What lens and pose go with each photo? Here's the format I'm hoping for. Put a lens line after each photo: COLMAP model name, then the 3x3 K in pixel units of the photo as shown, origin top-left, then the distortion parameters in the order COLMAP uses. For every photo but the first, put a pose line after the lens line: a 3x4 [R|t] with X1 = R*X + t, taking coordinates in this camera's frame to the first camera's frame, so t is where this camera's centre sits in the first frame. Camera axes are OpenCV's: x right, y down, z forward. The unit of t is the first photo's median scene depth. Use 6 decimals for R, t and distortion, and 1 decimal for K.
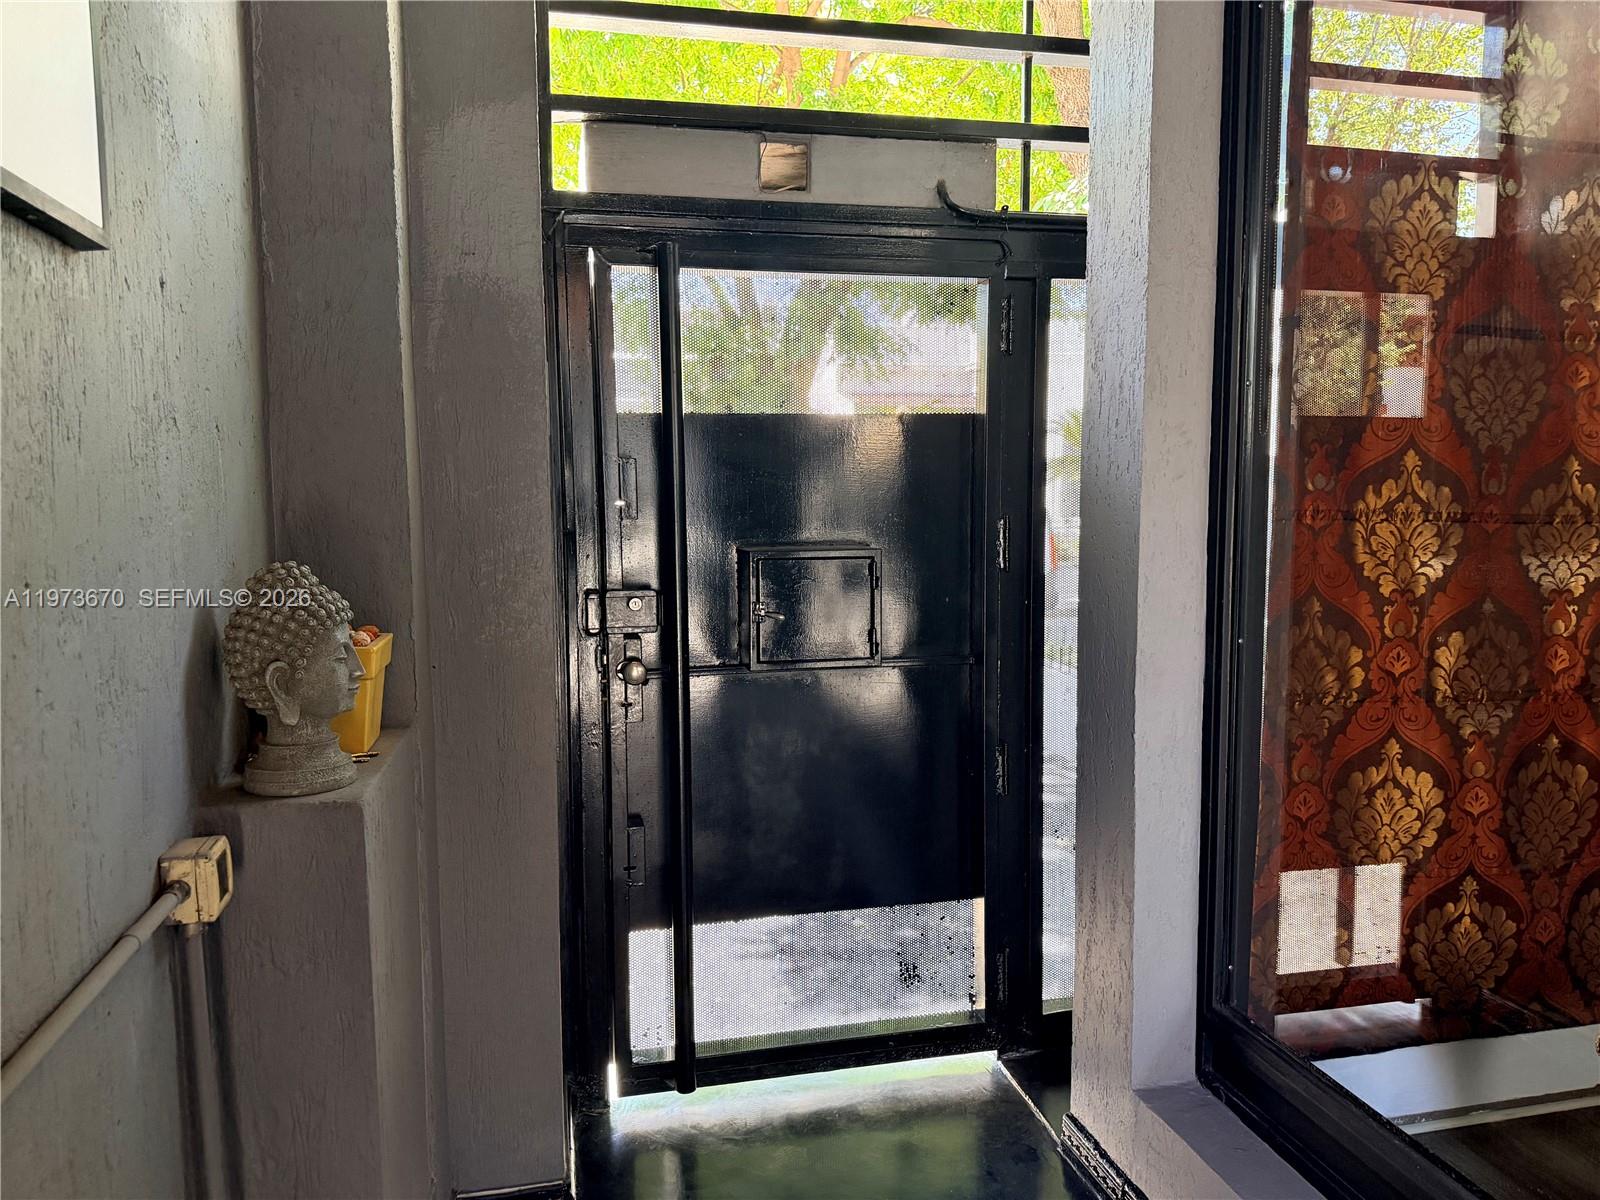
lens RADIAL K [[1129.3, 0, 791.3], [0, 1129.3, 596.6], [0, 0, 1]] dist [0.046214, -0.047396]
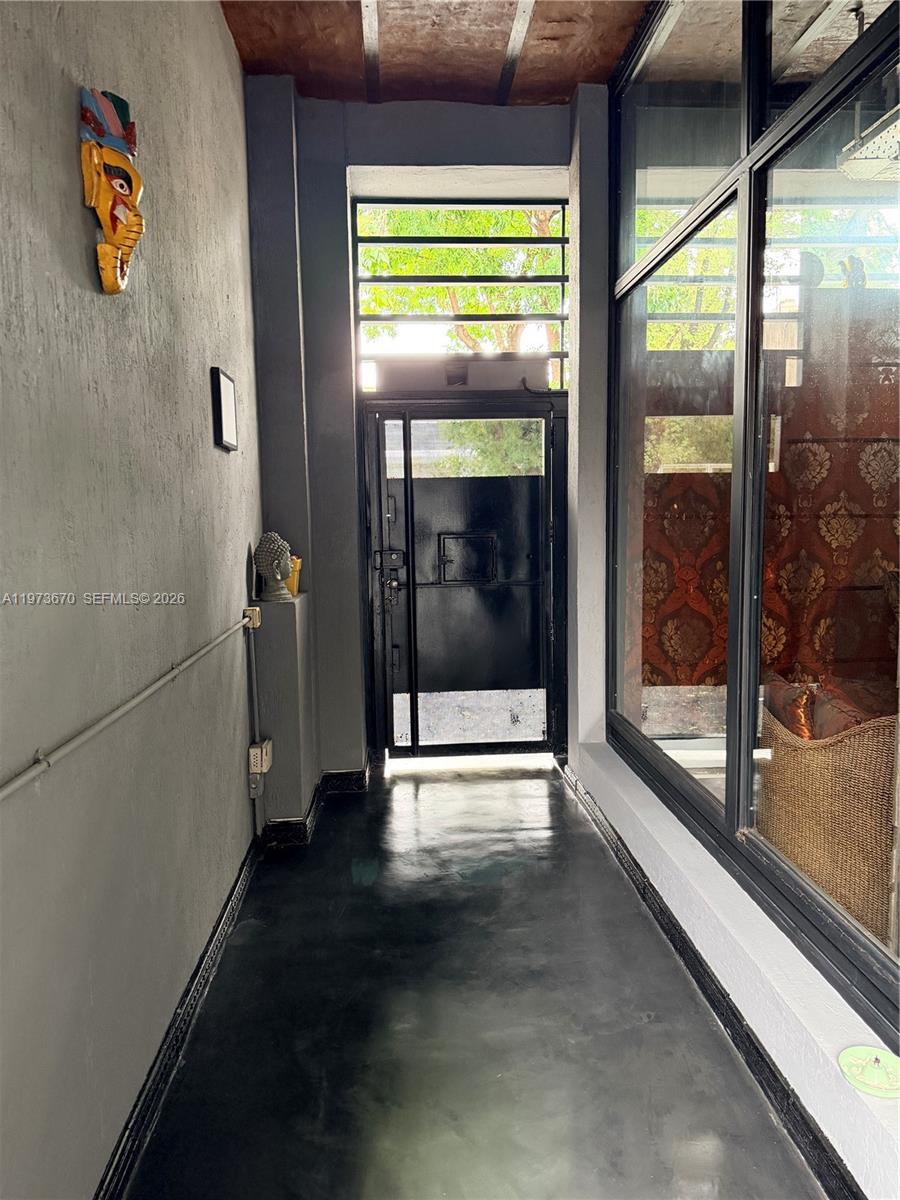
lens RADIAL K [[847.0, 0, 445.9], [0, 847.0, 594.6], [0, 0, 1]] dist [0.046214, -0.047396]
pose [[0.988014, 0.005835, -0.154252, 0.257477], [-0.005676, 0.999983, 0.001470, 0.086135], [0.154258, -0.000577, 0.988031, -0.803239]]
